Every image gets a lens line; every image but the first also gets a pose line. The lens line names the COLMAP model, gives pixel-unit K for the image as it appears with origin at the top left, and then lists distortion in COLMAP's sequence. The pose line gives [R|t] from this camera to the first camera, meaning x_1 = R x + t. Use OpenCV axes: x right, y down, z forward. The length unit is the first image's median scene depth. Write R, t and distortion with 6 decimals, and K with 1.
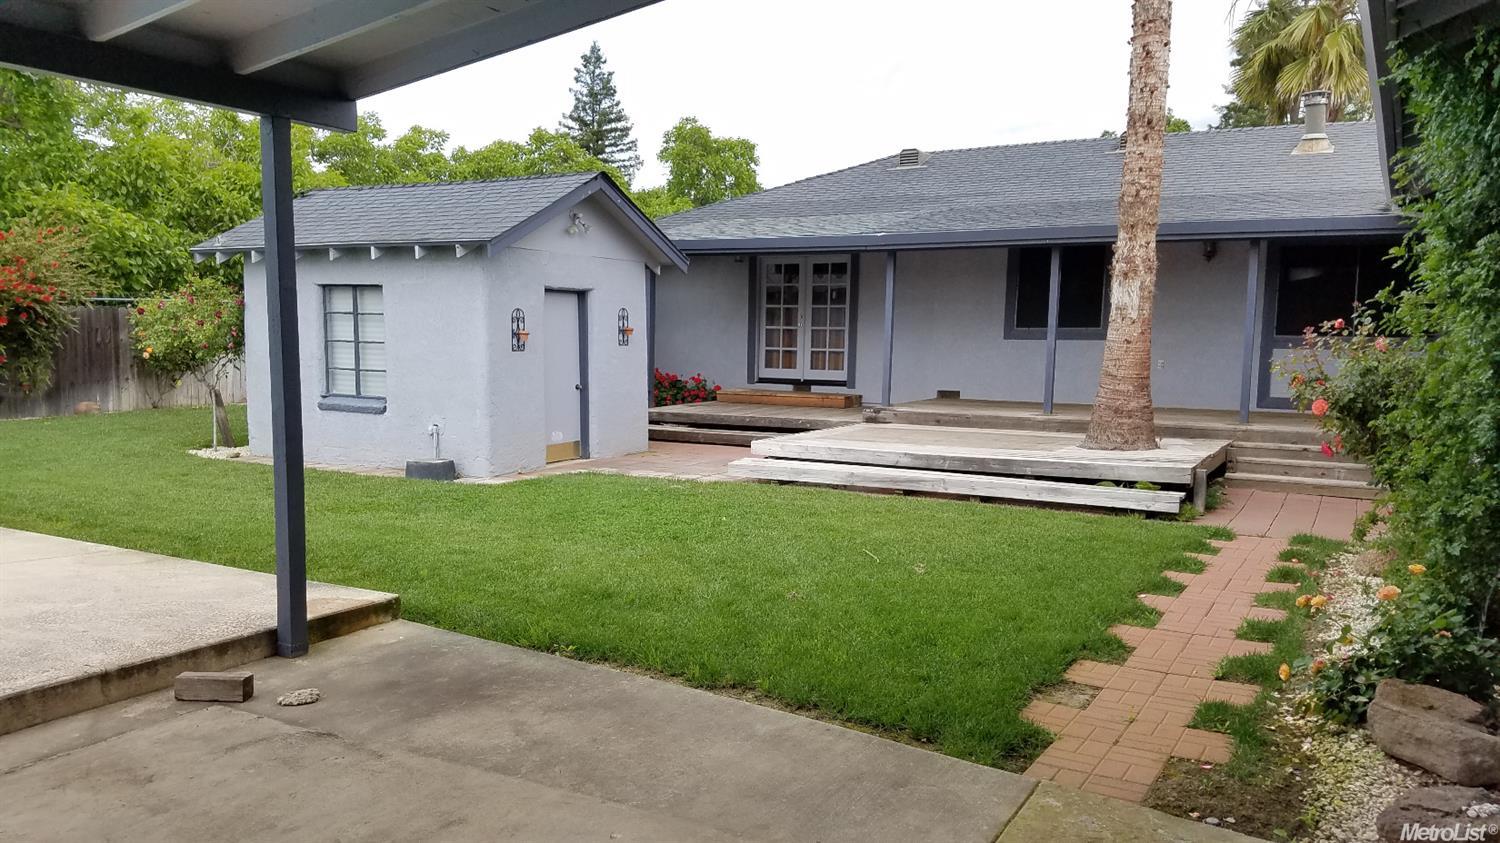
lens RADIAL K [[1119.2, 0, 751.4], [0, 1119.2, 426.4], [0, 0, 1]] dist [-0.013392, -0.005786]
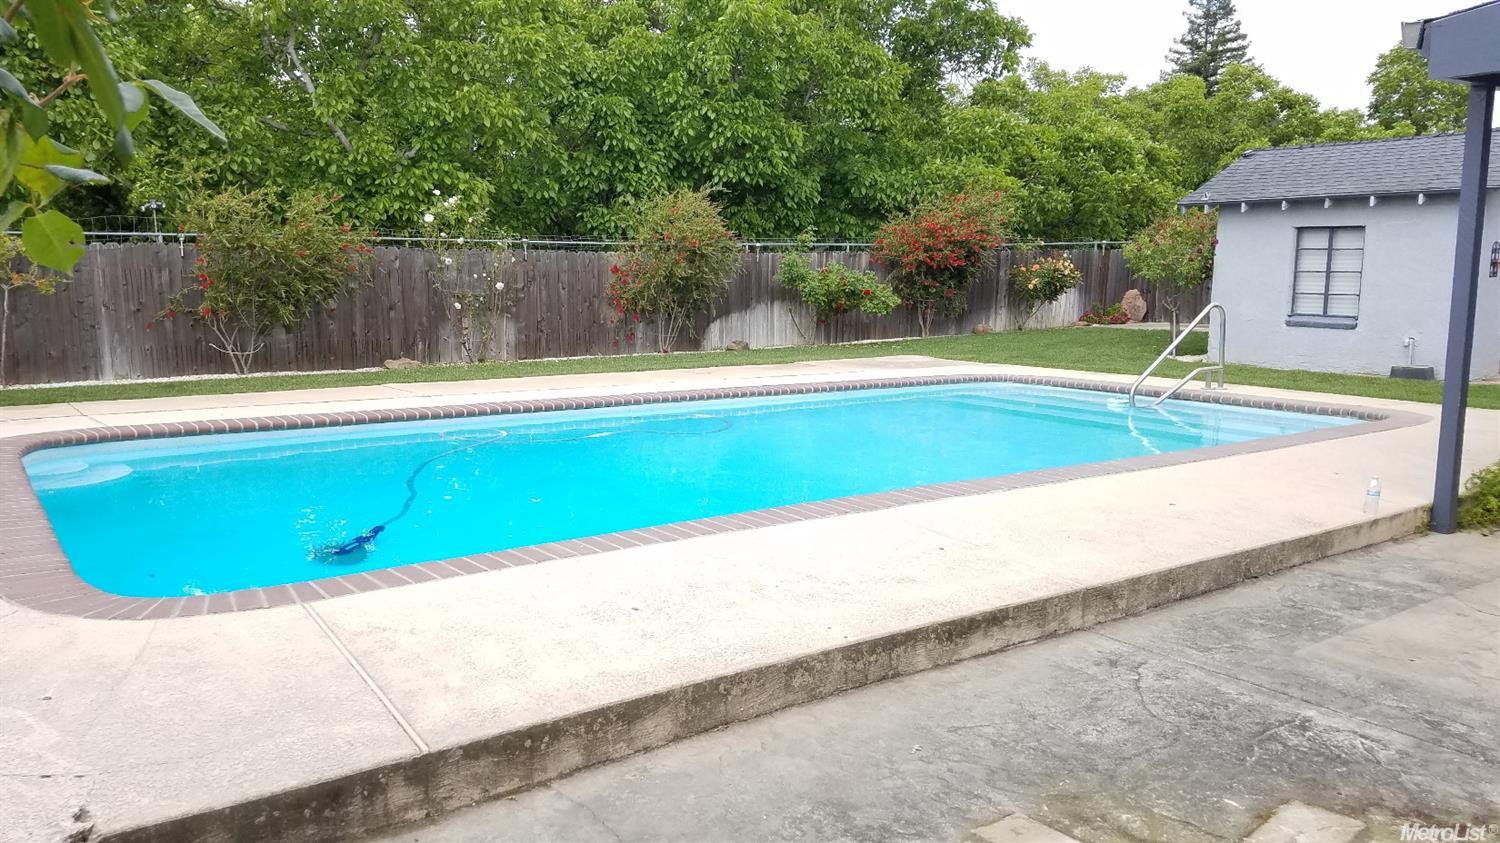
lens RADIAL K [[1119.2, 0, 750.5], [0, 1119.2, 417.8], [0, 0, 1]] dist [-0.013392, -0.005786]
pose [[0.896860, 0.033393, -0.441051, -0.112501], [-0.009750, 0.998396, 0.055764, 0.007430], [0.442206, -0.045712, 0.895748, -0.126232]]
